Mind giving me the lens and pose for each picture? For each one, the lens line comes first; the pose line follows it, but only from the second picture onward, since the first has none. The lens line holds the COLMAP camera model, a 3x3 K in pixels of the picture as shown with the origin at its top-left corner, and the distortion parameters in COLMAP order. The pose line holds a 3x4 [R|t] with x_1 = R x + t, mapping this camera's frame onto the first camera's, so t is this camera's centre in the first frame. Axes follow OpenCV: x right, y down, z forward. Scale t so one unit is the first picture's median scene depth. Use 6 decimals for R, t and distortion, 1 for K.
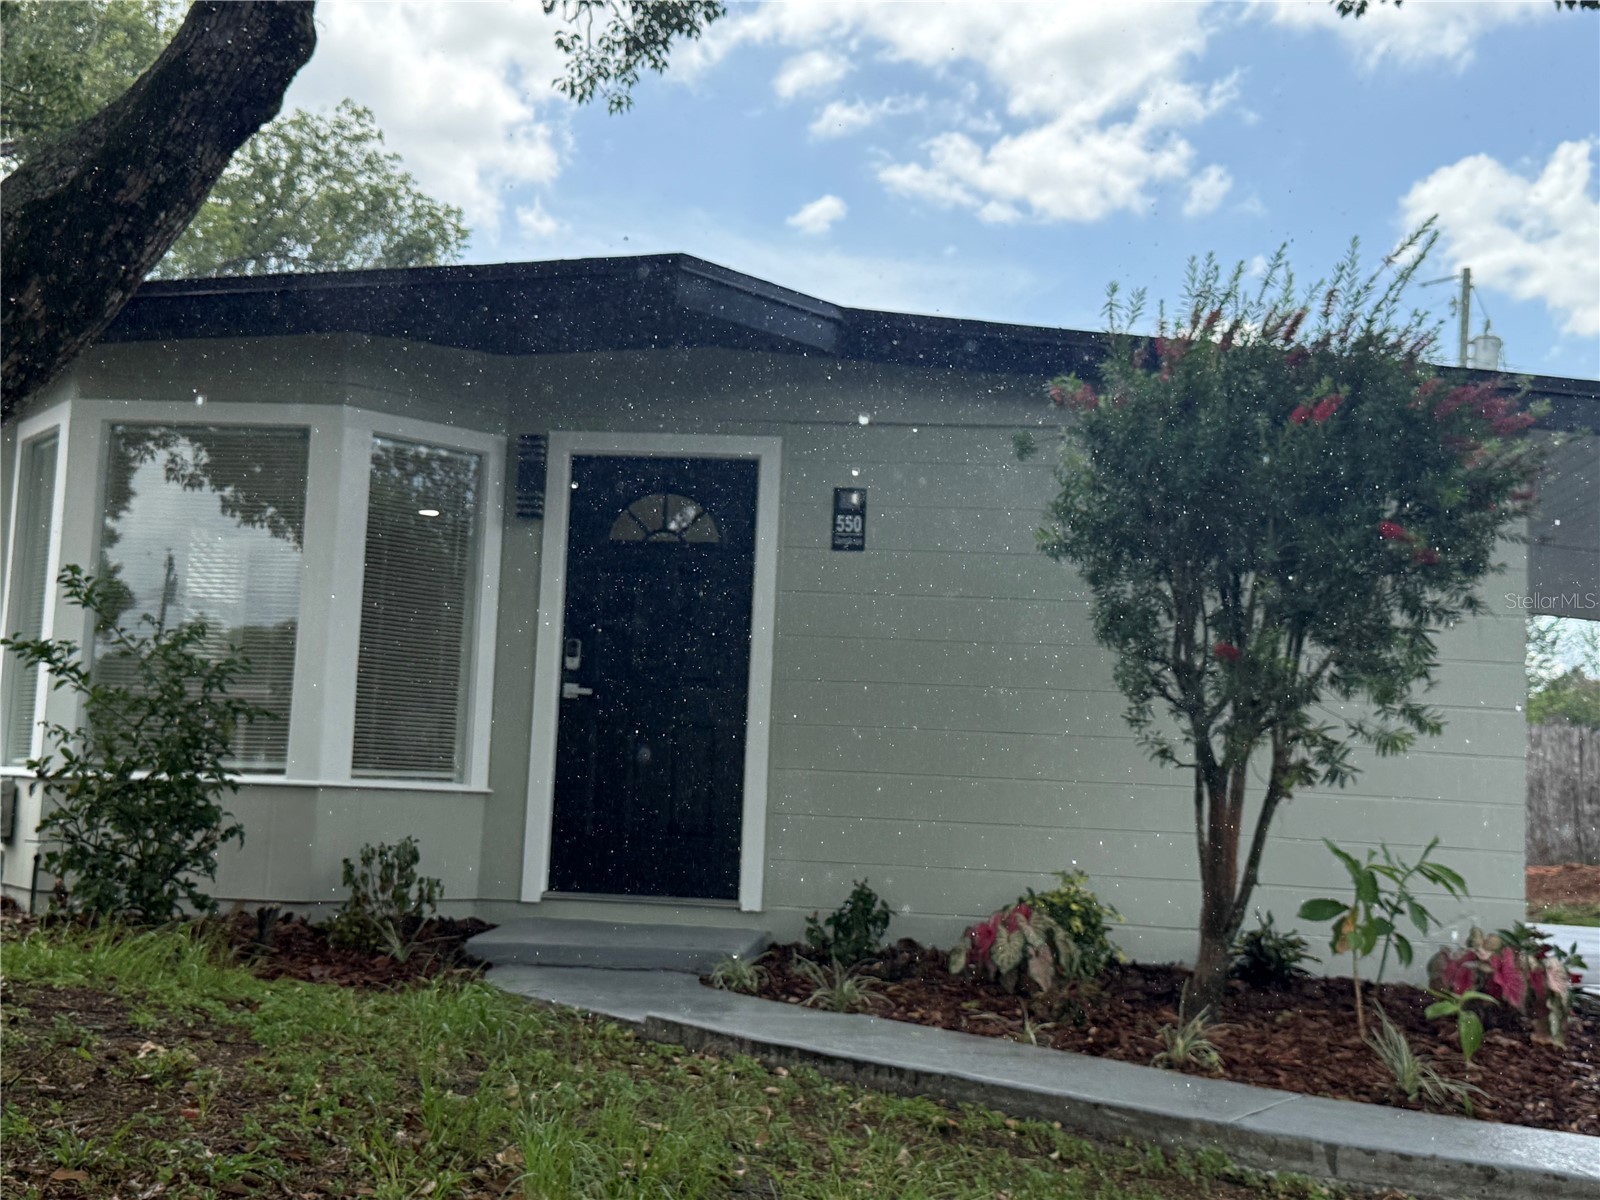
lens RADIAL K [[1869.0, 0, 796.1], [0, 1869.0, 583.6], [0, 0, 1]] dist [0.069993, 0.000000]
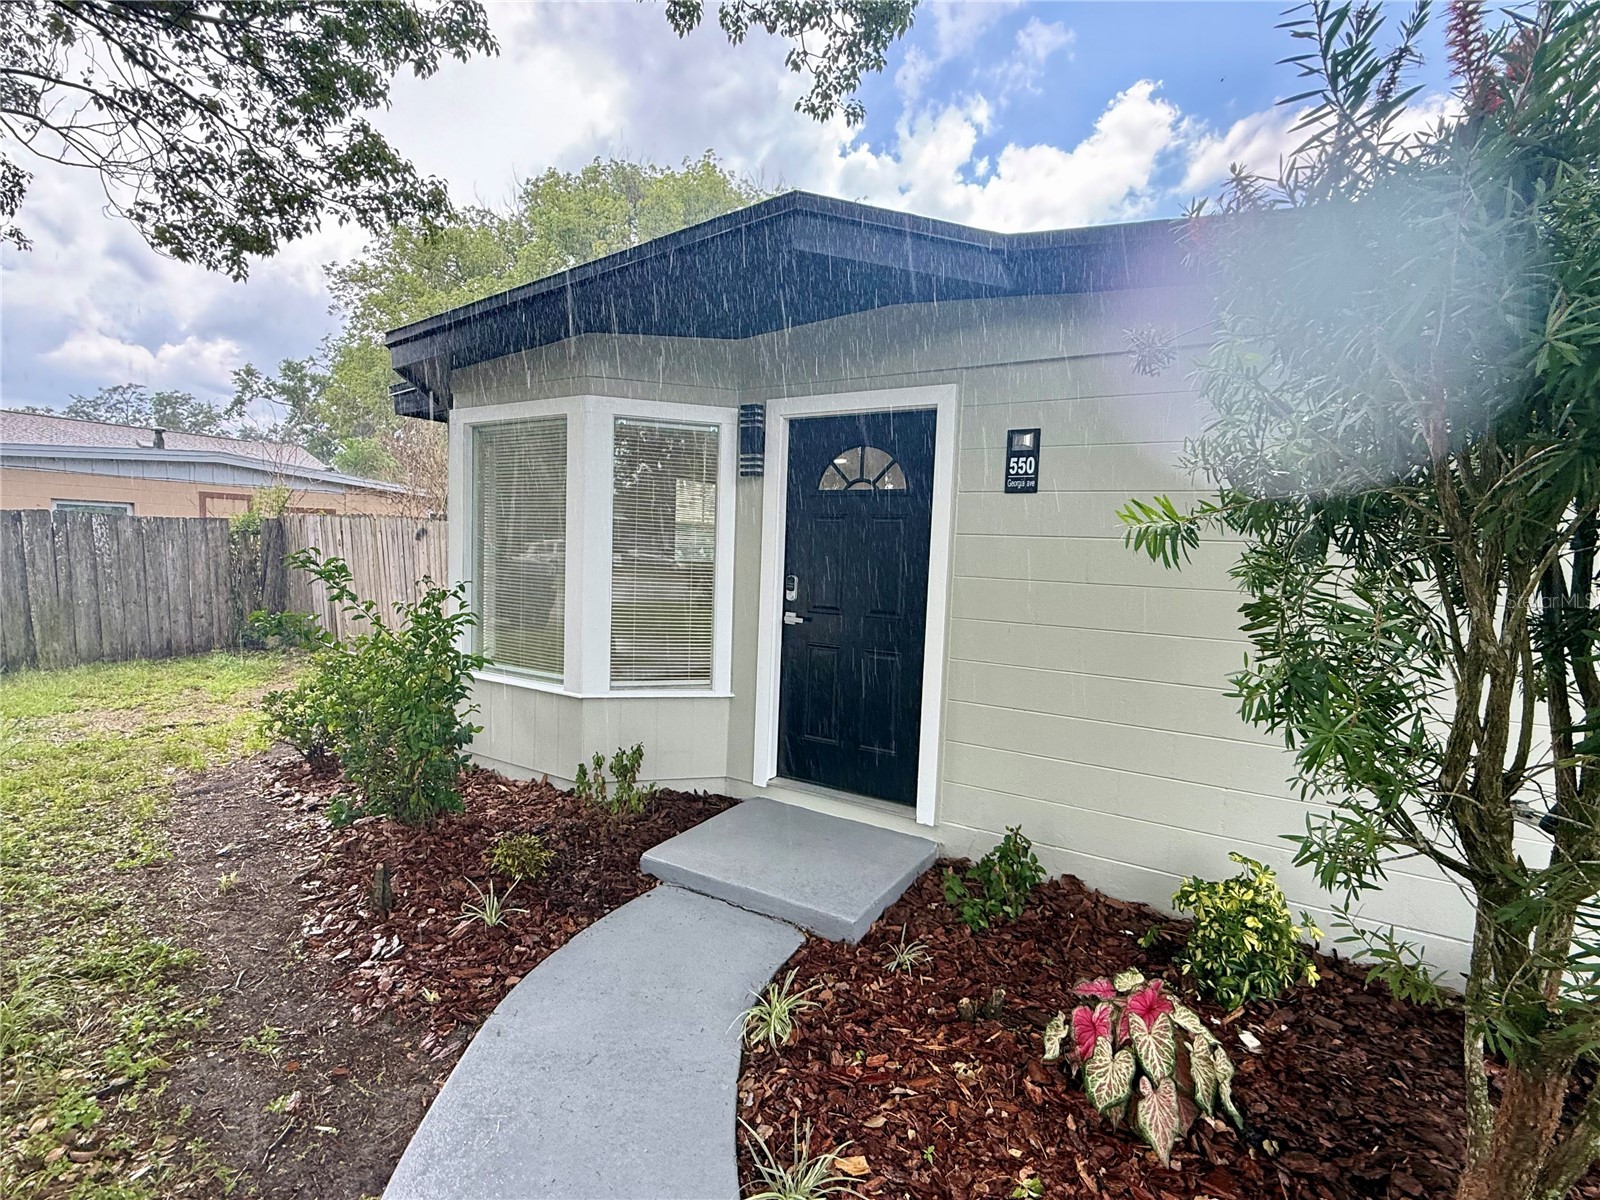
lens RADIAL K [[763.8, 0, 797.4], [0, 763.8, 603.0], [0, 0, 1]] dist [0.000500, -0.000435]
pose [[0.895740, 0.022433, -0.444011, 0.105376], [0.049897, 0.987343, 0.150547, -0.027320], [0.441769, -0.157006, 0.883283, 0.574205]]
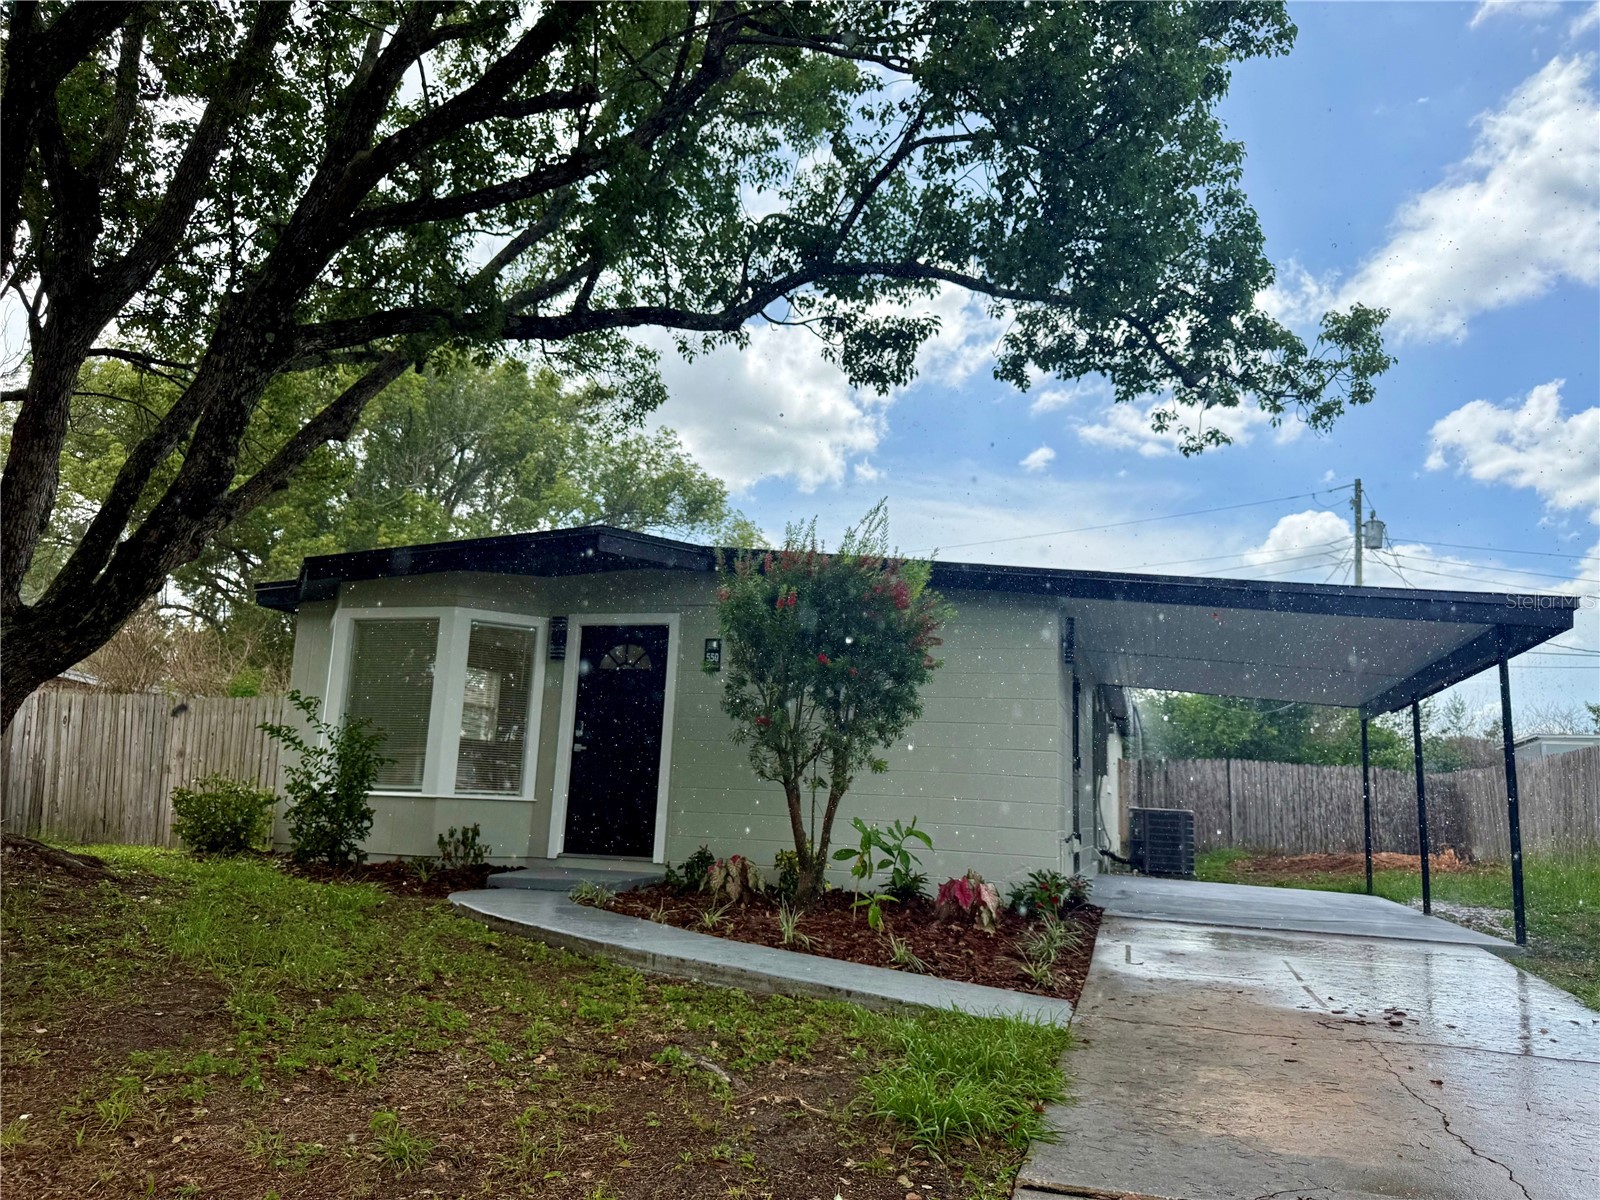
lens RADIAL K [[1137.0, 0, 808.5], [0, 1137.0, 598.1], [0, 0, 1]] dist [0.079013, -0.080260]
pose [[0.980181, -0.037337, -0.194552, 0.356694], [0.022060, 0.996542, -0.080108, 0.002665], [0.196871, 0.074229, 0.977615, -0.125524]]
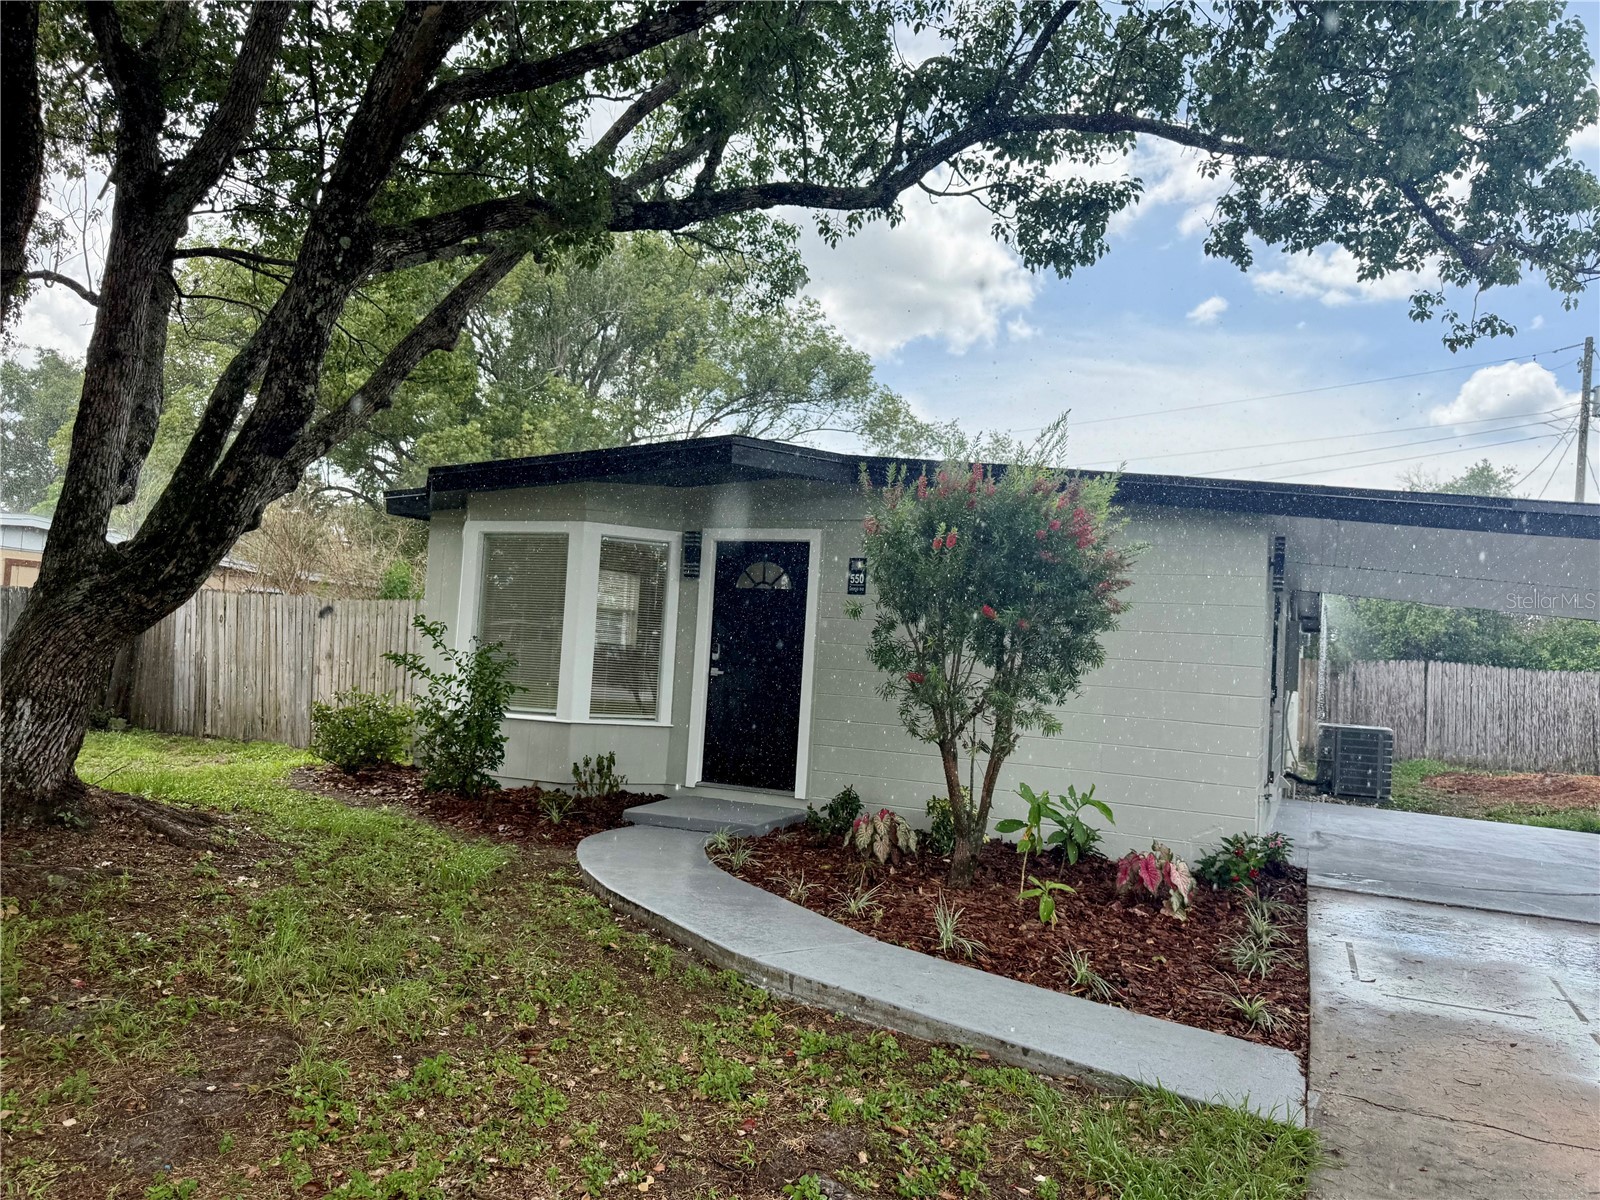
lens RADIAL K [[1137.0, 0, 807.6], [0, 1137.0, 598.0], [0, 0, 1]] dist [0.079013, -0.080260]
pose [[0.947109, -0.004479, -0.320881, 0.324656], [0.016324, 0.999281, 0.034232, -0.051392], [0.320497, -0.037659, 0.946501, -0.012787]]
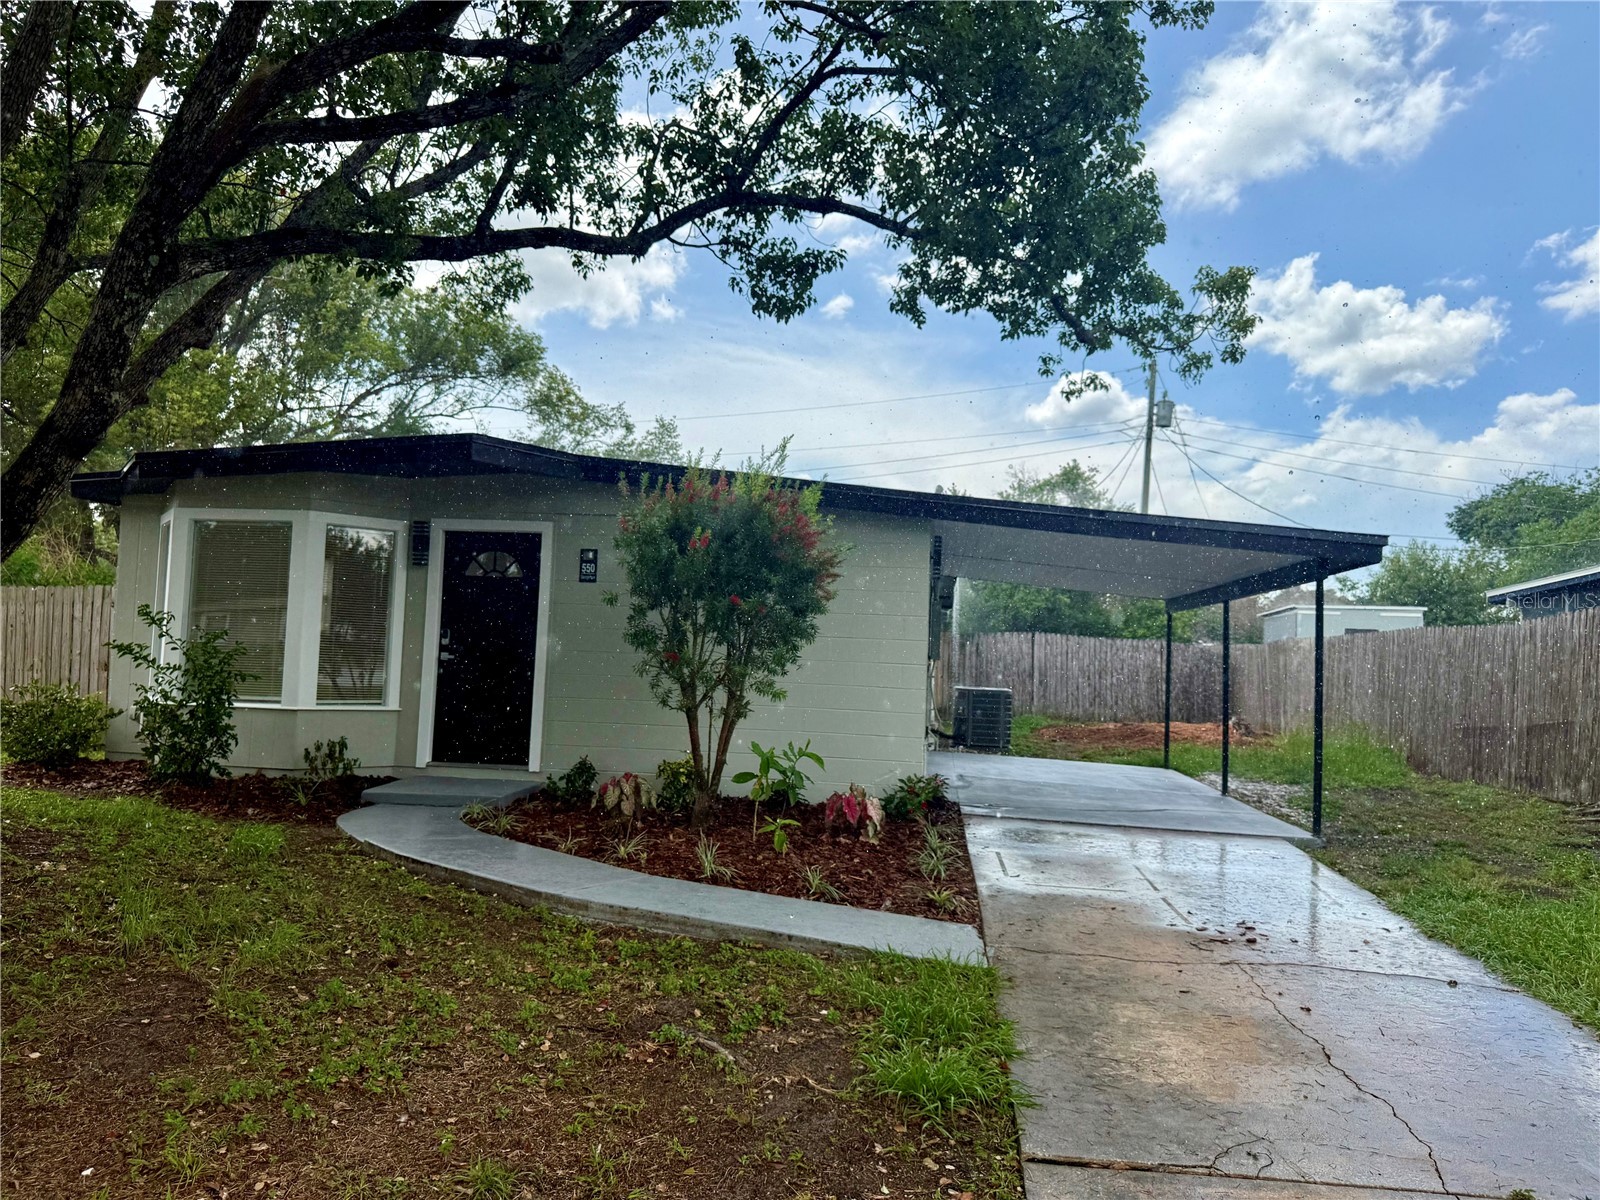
lens RADIAL K [[1137.0, 0, 800.7], [0, 1137.0, 586.1], [0, 0, 1]] dist [0.079013, -0.080260]
pose [[0.999595, -0.005982, -0.027804, 0.279223], [0.007279, 0.998878, 0.046802, -0.066806], [0.027493, -0.046985, 0.998517, -0.155584]]
